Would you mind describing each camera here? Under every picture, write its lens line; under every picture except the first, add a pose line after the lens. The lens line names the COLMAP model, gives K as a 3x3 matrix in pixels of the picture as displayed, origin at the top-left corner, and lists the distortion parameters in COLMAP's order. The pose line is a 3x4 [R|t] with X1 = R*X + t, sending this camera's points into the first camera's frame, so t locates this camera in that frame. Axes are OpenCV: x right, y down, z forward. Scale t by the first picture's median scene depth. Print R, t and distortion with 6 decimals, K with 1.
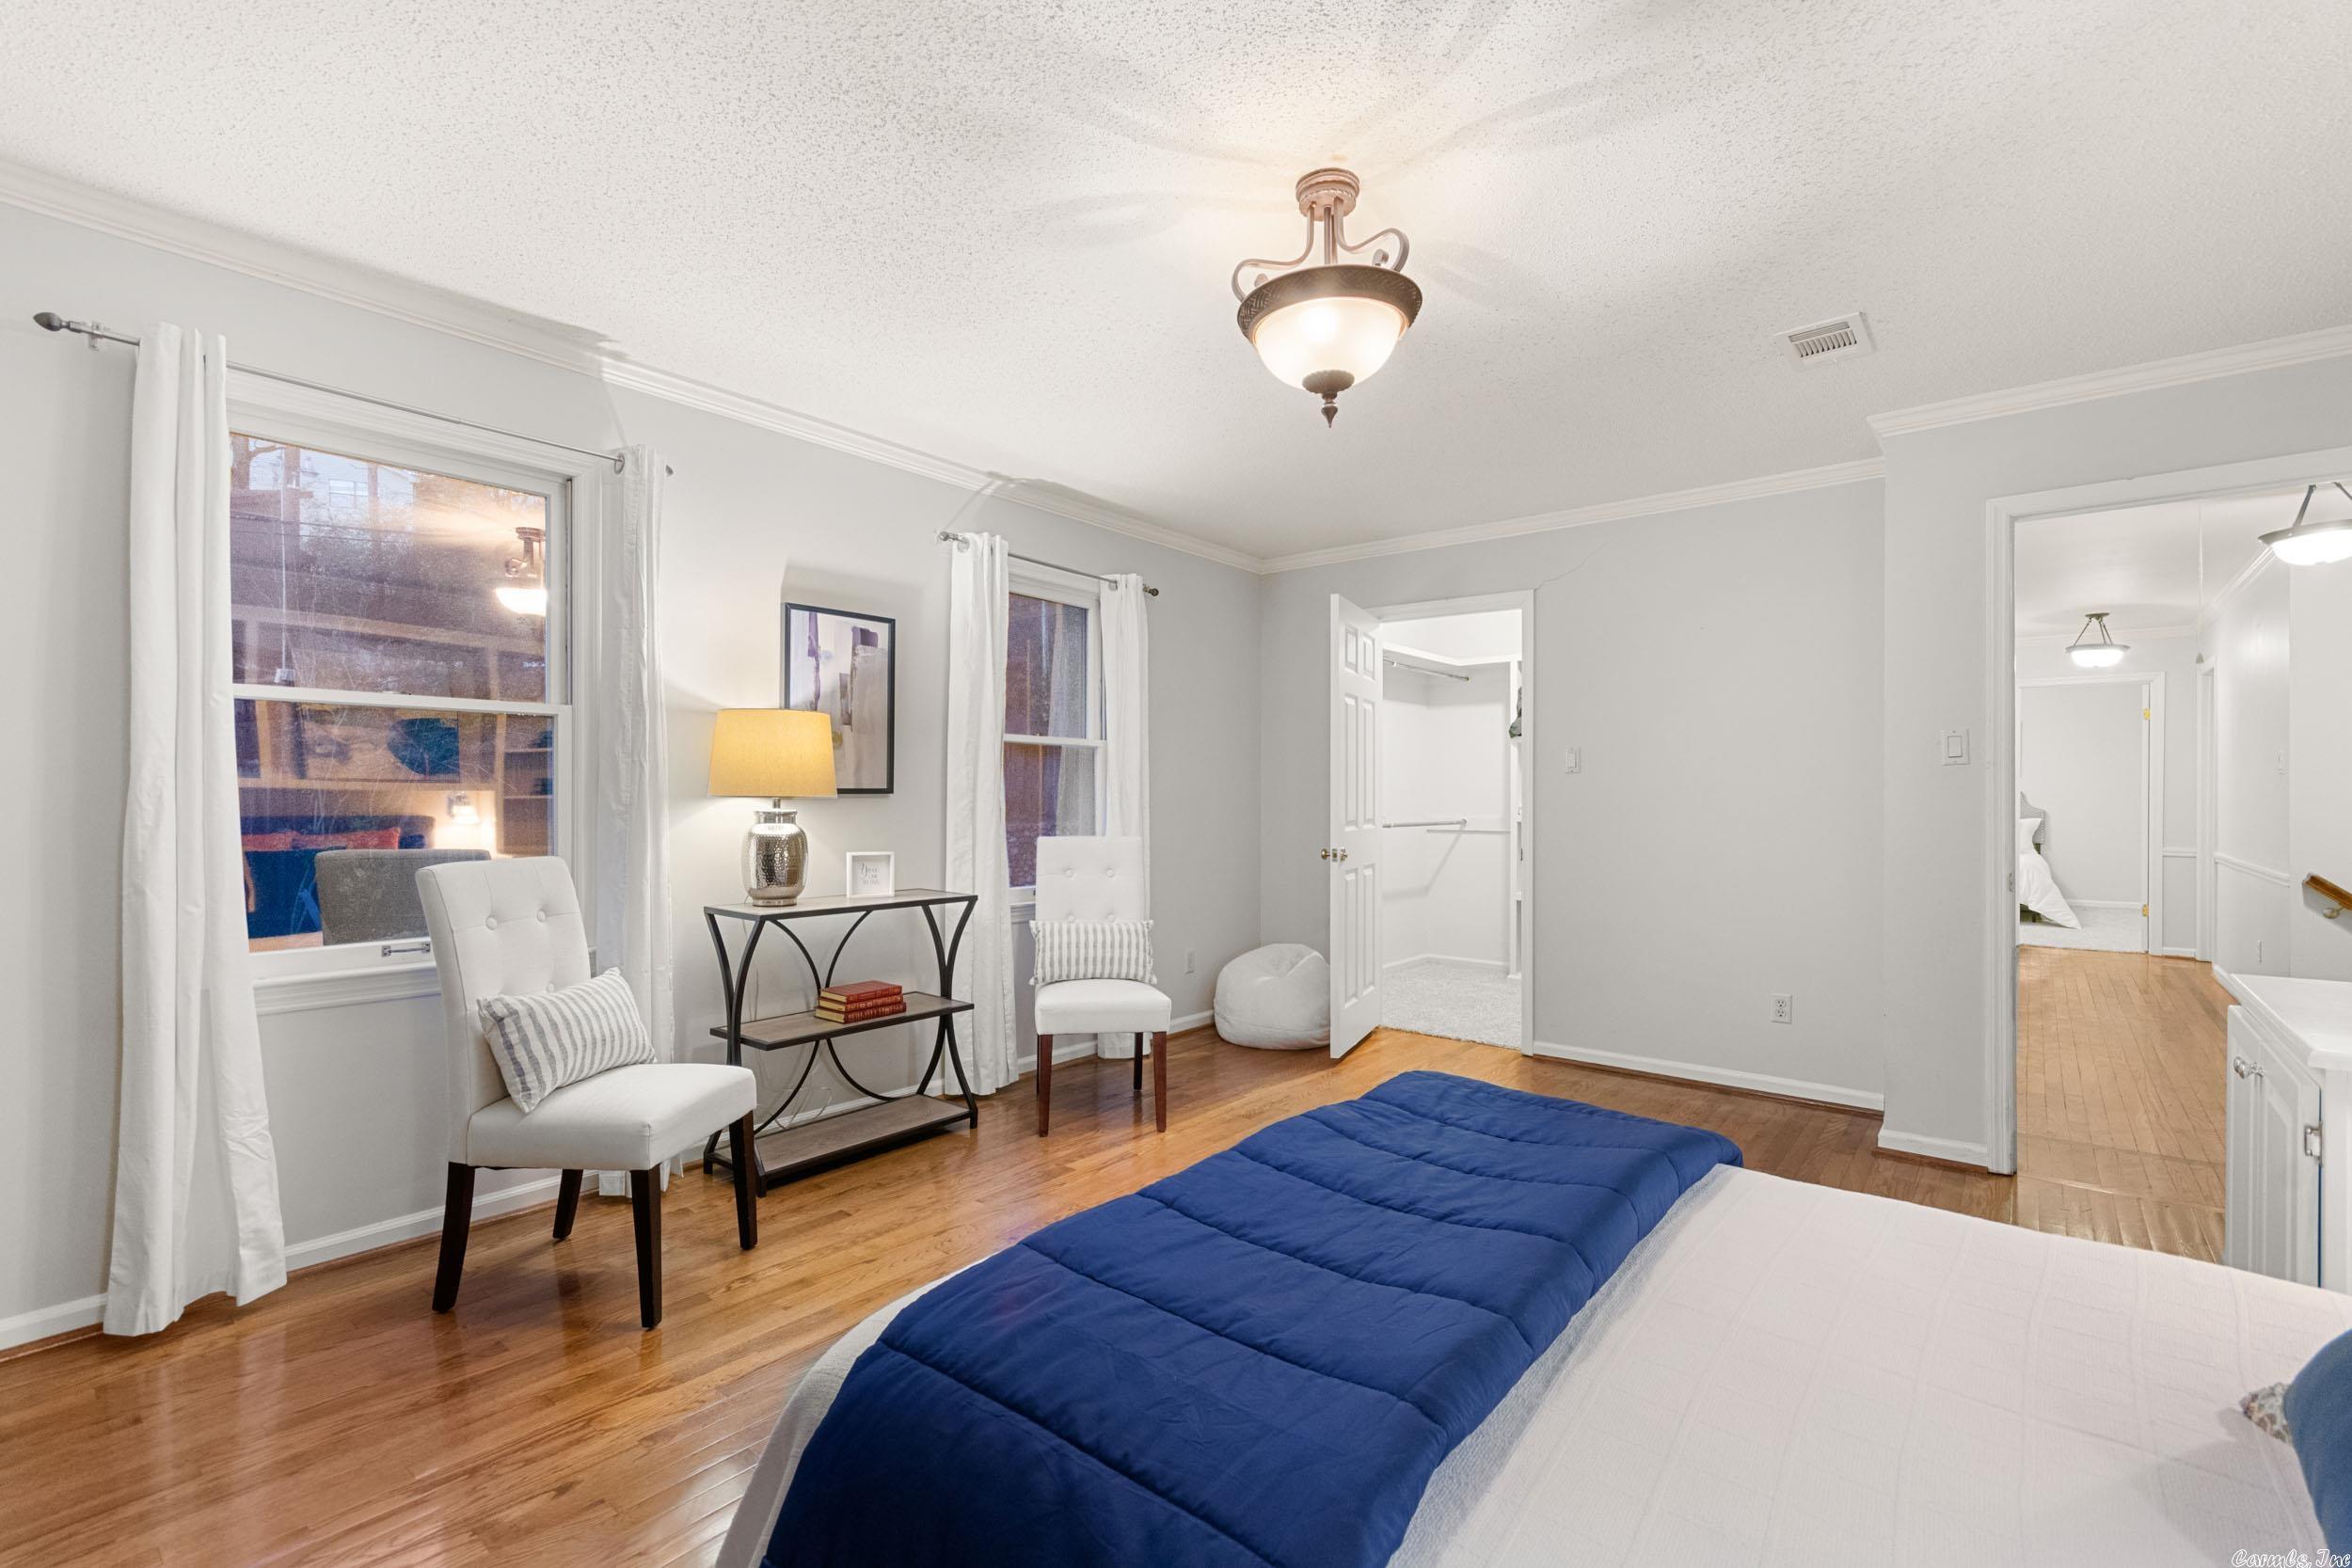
lens RADIAL K [[1053.4, 0, 1177.2], [0, 1053.4, 798.6], [0, 0, 1]] dist [0.001465, -0.001334]
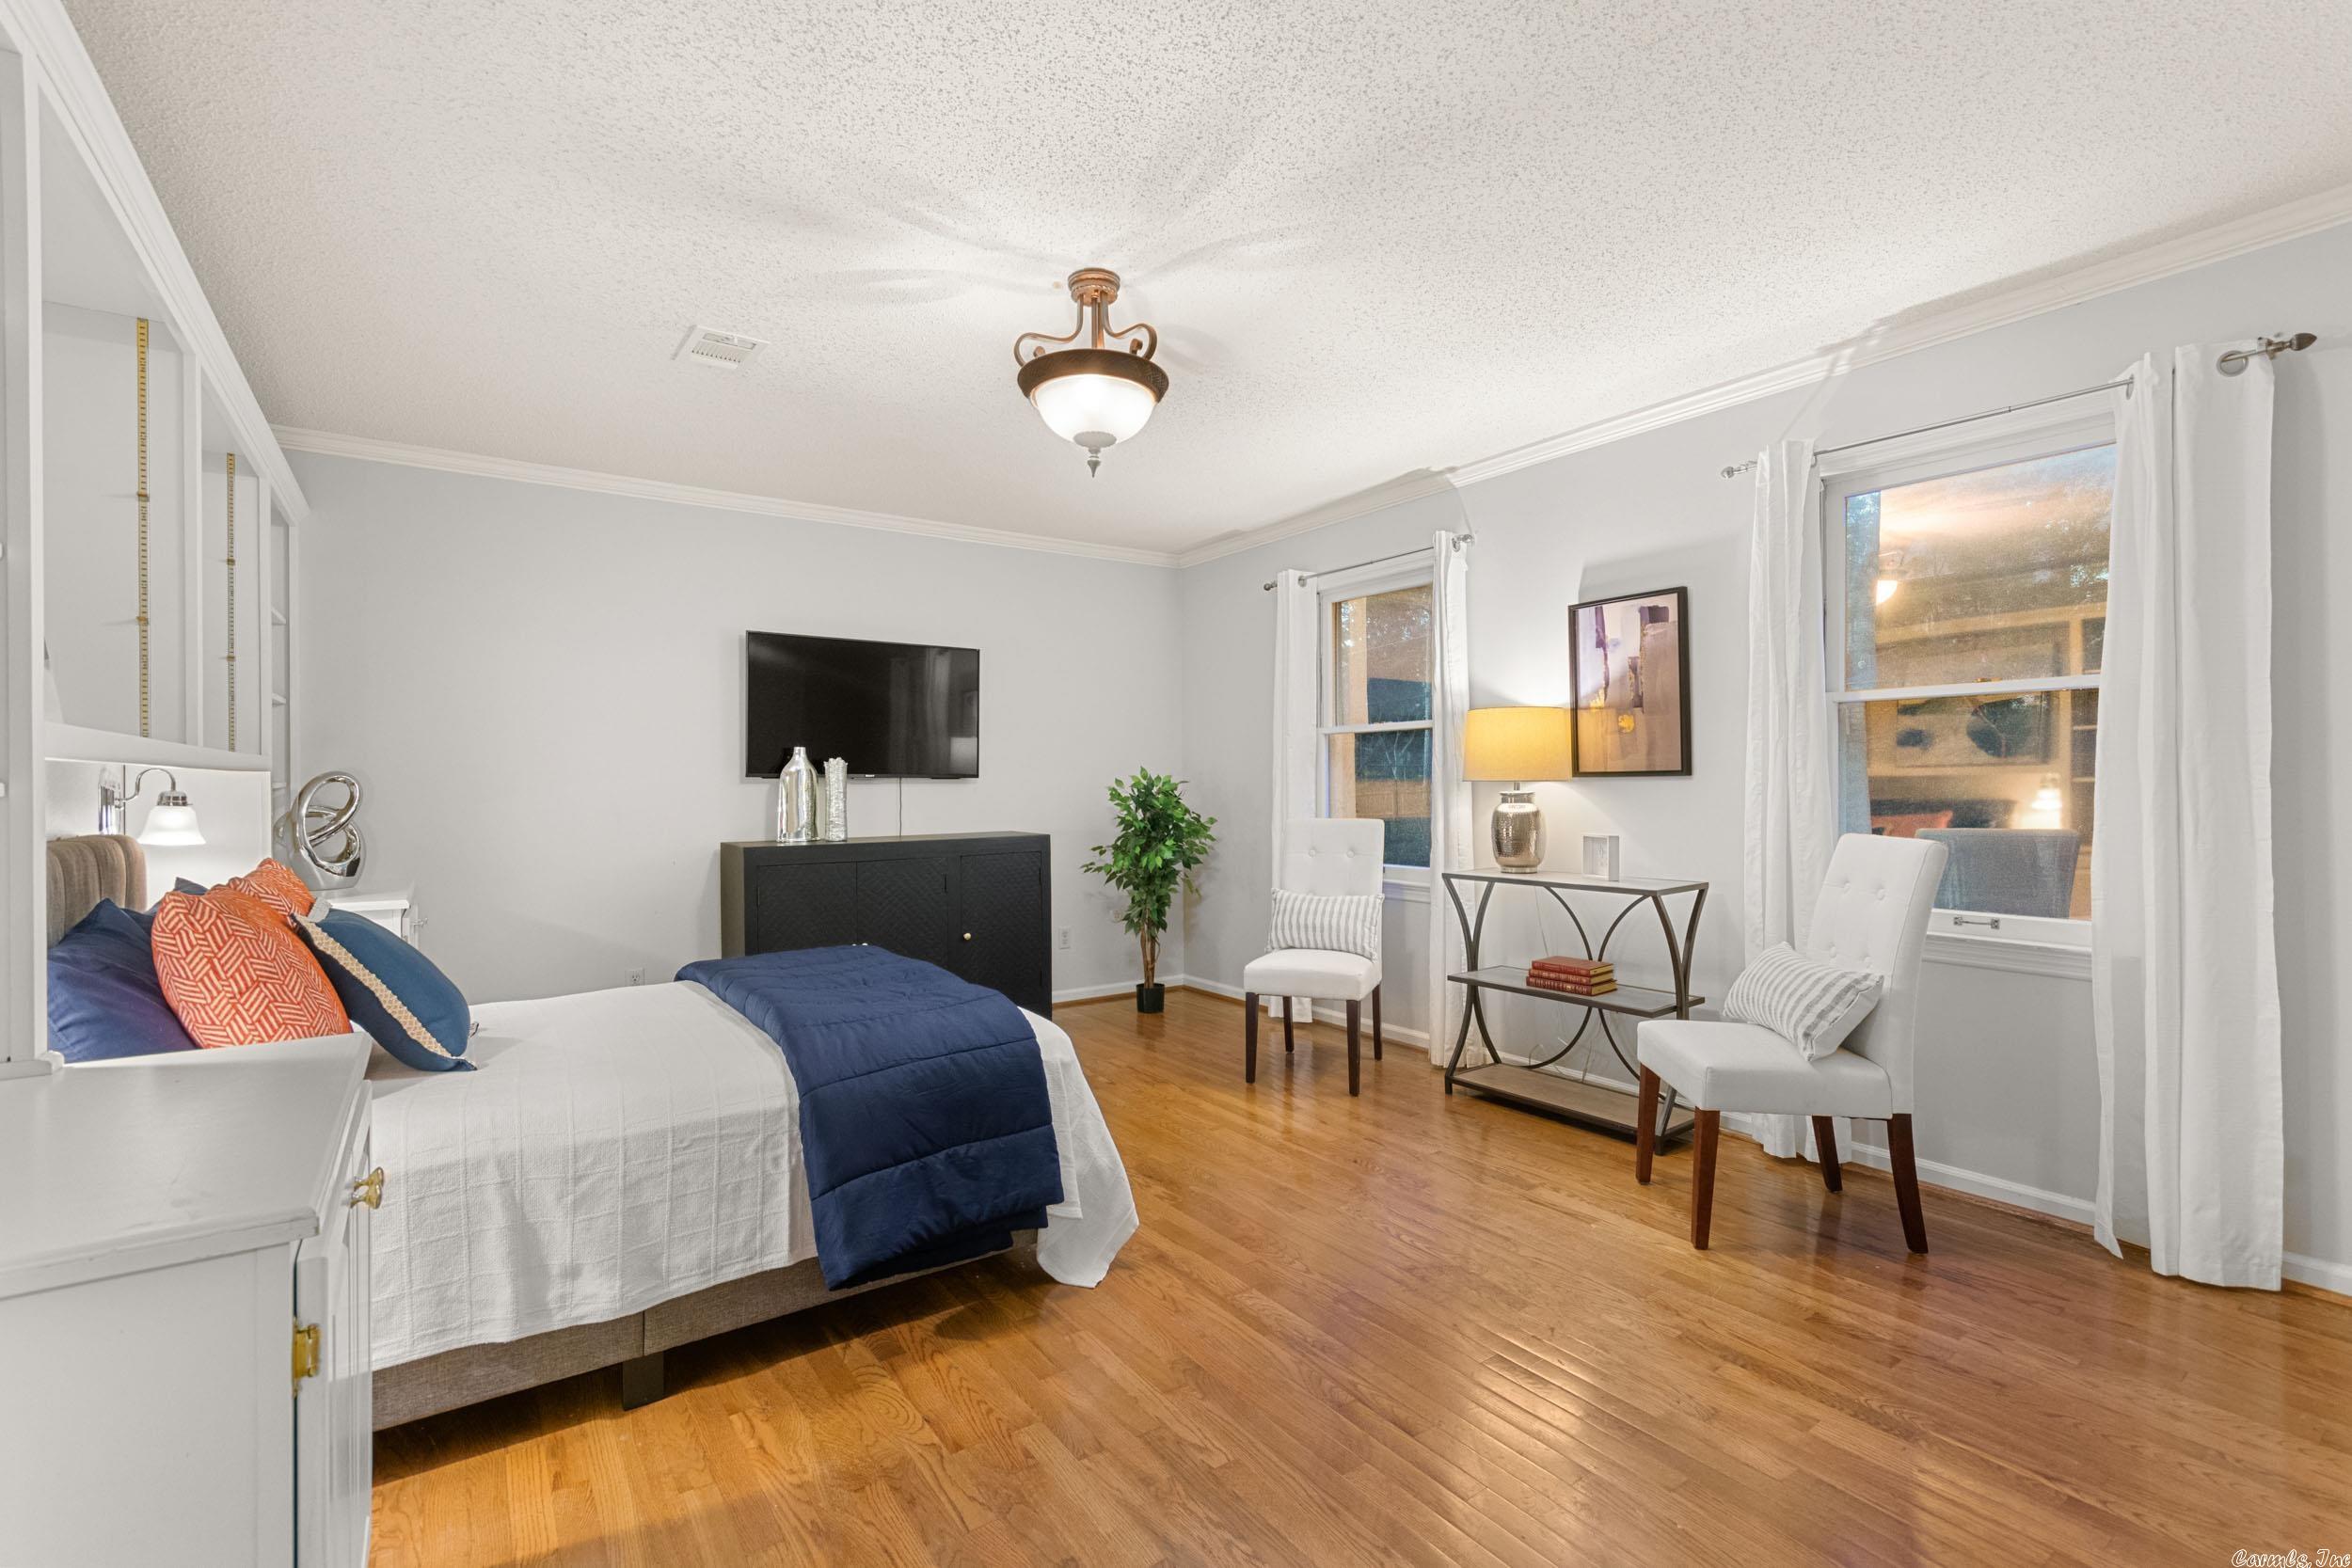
lens RADIAL K [[1053.4, 0, 1178.0], [0, 1053.4, 780.5], [0, 0, 1]] dist [0.001465, -0.001334]
pose [[-0.282523, -0.006964, -0.959235, 0.764820], [0.002394, 0.999965, -0.007965, 0.006300], [0.959258, -0.004547, -0.282496, 0.863819]]
